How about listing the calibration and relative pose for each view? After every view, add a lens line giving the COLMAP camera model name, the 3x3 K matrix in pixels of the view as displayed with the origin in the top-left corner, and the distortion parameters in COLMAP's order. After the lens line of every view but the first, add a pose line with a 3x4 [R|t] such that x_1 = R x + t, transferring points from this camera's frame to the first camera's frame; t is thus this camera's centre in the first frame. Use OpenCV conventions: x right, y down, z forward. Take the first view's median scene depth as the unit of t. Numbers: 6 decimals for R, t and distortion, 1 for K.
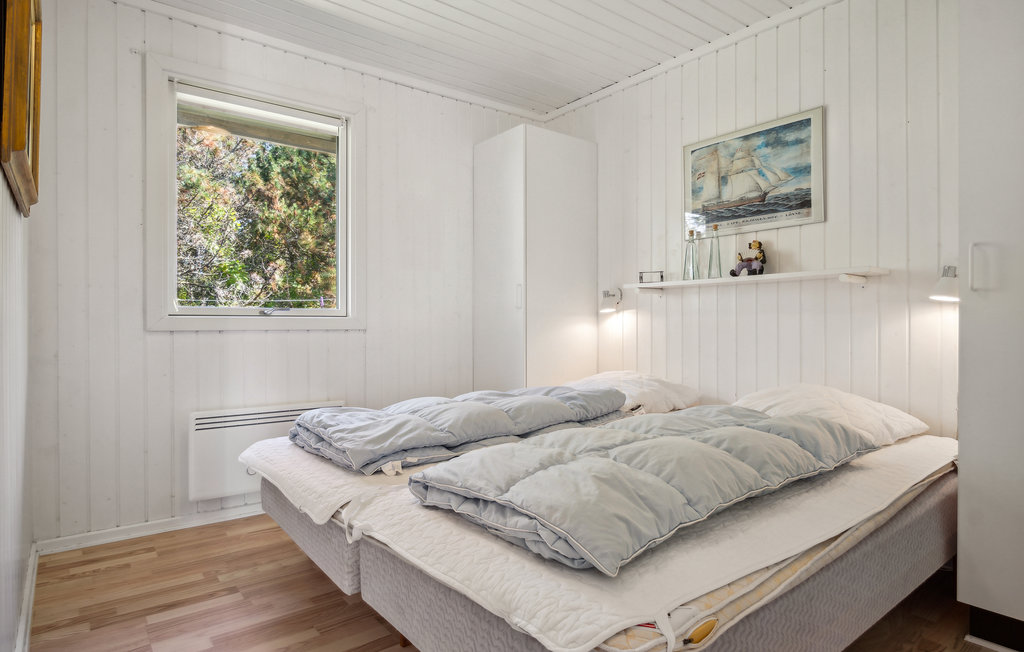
lens RADIAL K [[562.4, 0, 509.4], [0, 562.4, 328.8], [0, 0, 1]] dist [-0.001533, -0.001236]
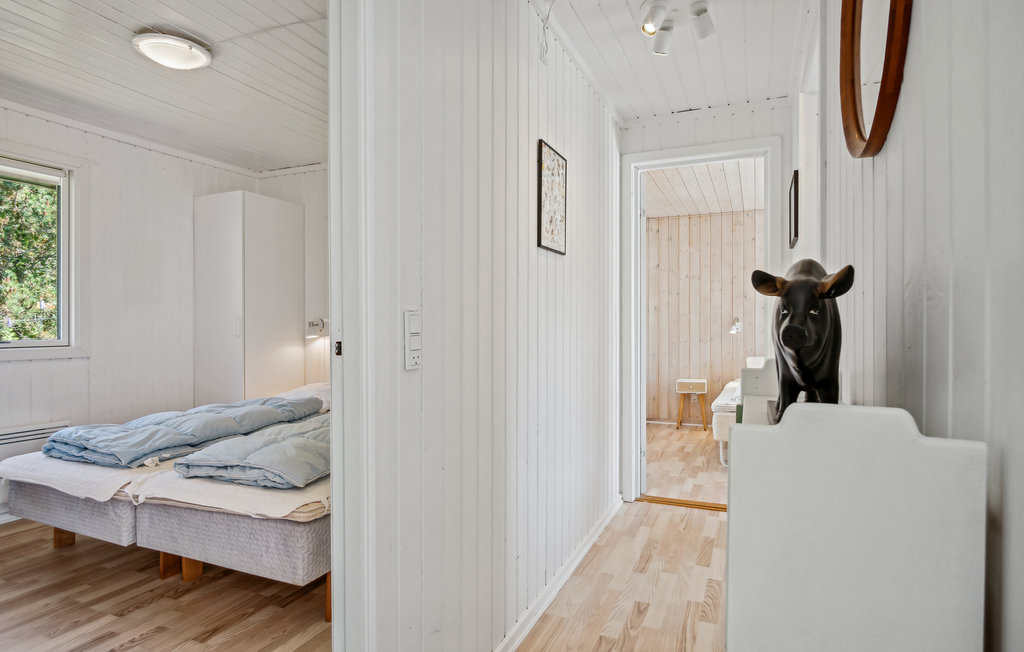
lens RADIAL K [[562.4, 0, 509.4], [0, 562.4, 328.8], [0, 0, 1]] dist [-0.001533, -0.001236]
pose [[0.881454, -0.001634, 0.472267, -0.072455], [0.001713, 0.999998, 0.000261, -0.092037], [-0.472266, 0.000579, 0.881456, -0.684147]]
